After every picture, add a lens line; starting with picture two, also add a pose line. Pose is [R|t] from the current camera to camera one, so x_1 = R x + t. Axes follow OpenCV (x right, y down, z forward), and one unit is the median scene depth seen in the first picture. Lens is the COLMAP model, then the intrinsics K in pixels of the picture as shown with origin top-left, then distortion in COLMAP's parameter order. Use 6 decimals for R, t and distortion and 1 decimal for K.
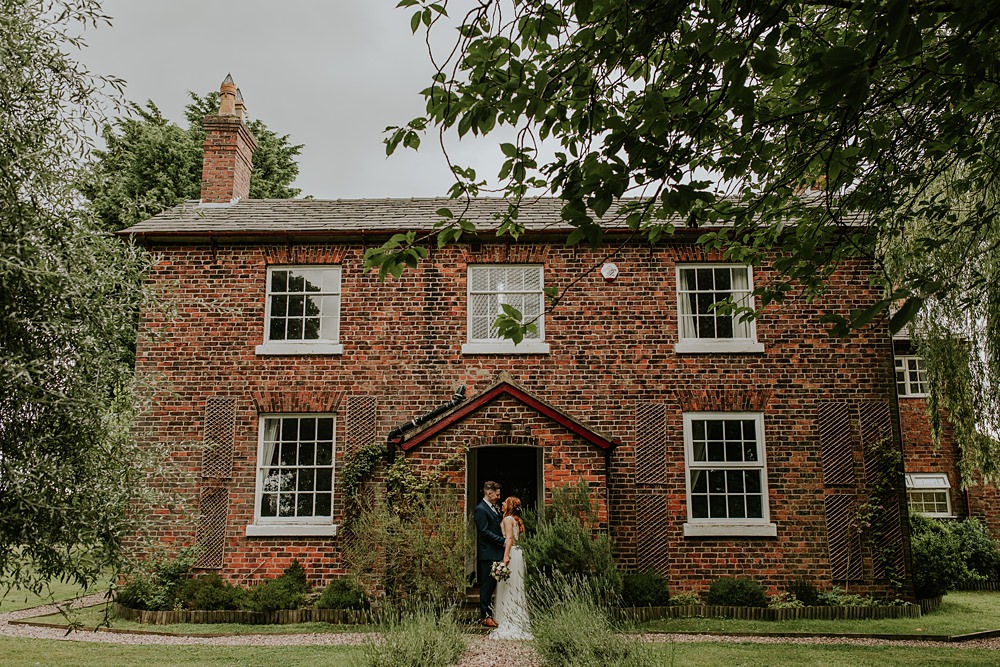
lens RADIAL K [[1032.0, 0, 496.8], [0, 1032.0, 333.5], [0, 0, 1]] dist [0.069864, 0.000000]
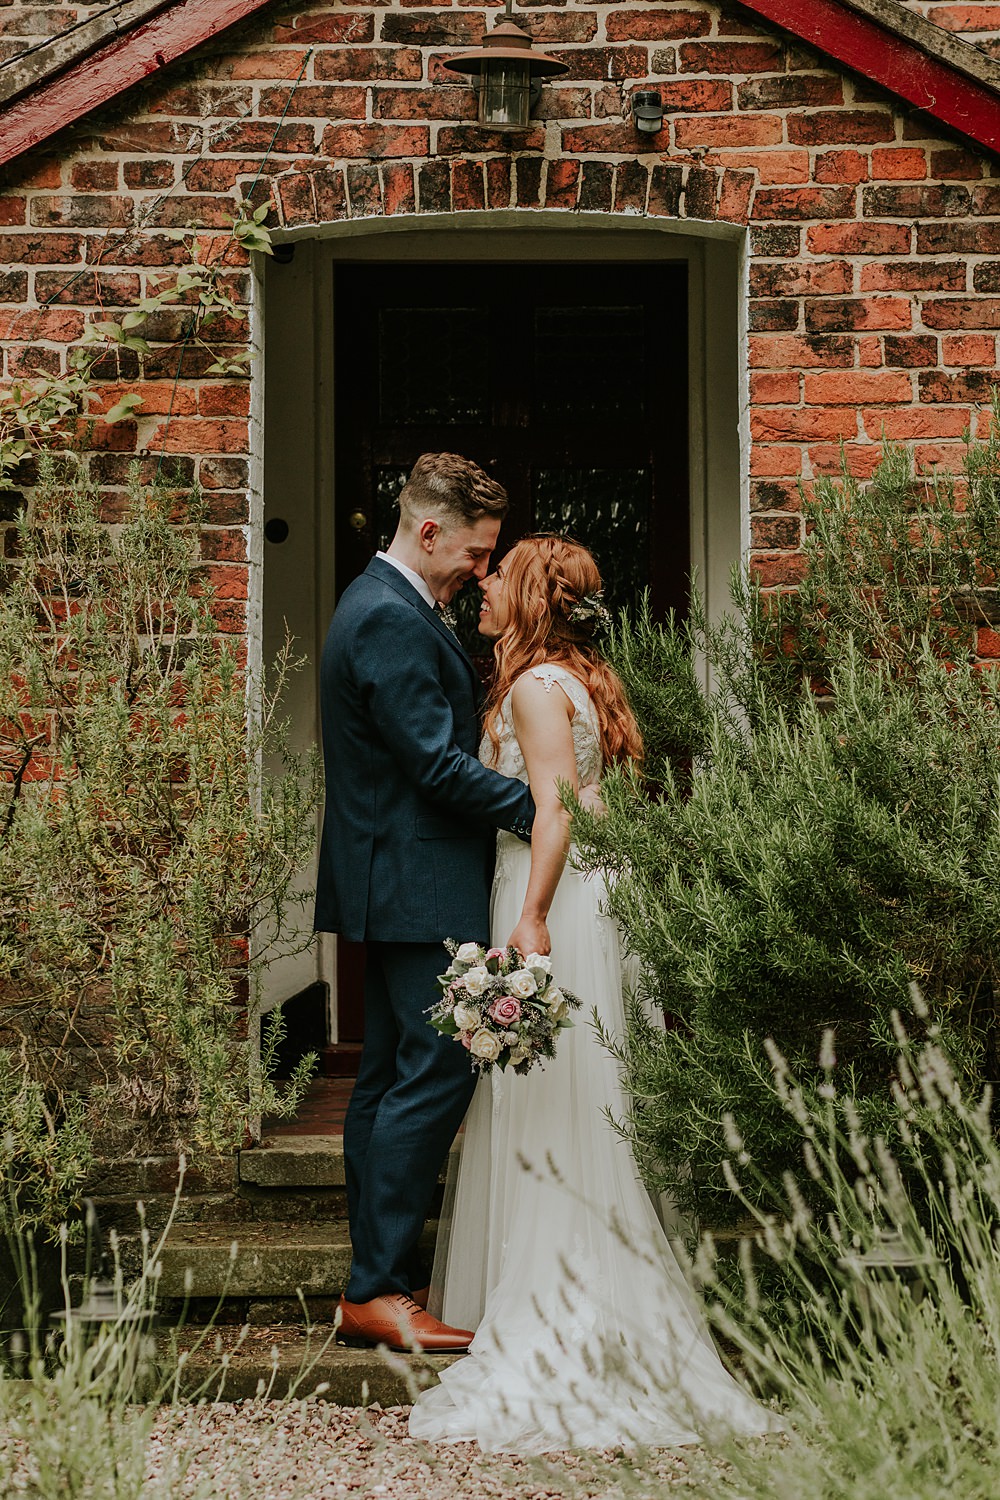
lens RADIAL K [[3595.9, 0, 501.0], [0, 3595.9, 749.5], [0, 0, 1]] dist [0.075540, 0.000000]
pose [[0.999669, -0.000674, 0.025718, -0.006144], [-0.004321, 0.981061, 0.193651, 0.082342], [-0.025362, -0.193698, 0.980733, 0.450851]]
